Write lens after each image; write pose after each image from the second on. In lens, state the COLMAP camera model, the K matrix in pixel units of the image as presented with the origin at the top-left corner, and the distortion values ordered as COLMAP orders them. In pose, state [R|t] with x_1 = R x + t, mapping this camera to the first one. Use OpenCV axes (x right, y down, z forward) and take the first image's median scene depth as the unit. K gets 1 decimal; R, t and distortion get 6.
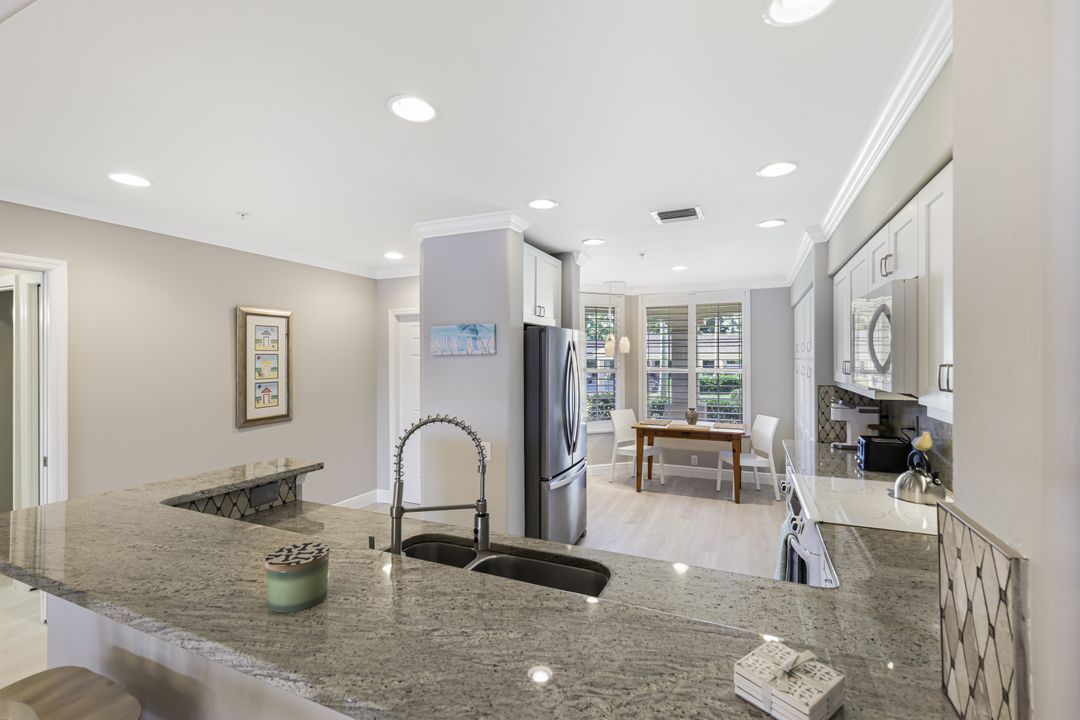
lens RADIAL K [[467.9, 0, 544.6], [0, 467.9, 358.5], [0, 0, 1]] dist [0.002767, -0.000169]
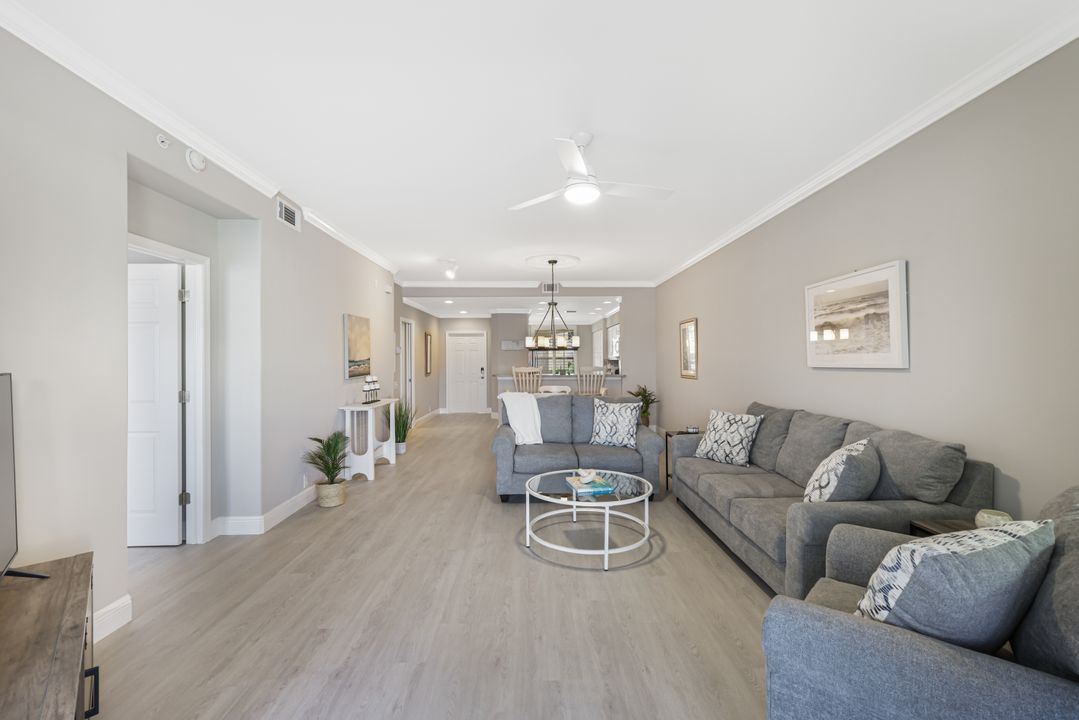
lens RADIAL K [[467.4, 0, 544.1], [0, 467.4, 358.5], [0, 0, 1]] dist [0.002767, -0.000169]
pose [[0.907986, -0.003620, 0.418986, -0.833563], [0.004377, 0.999990, -0.000846, 0.035421], [-0.418978, 0.002602, 0.907992, -1.281377]]
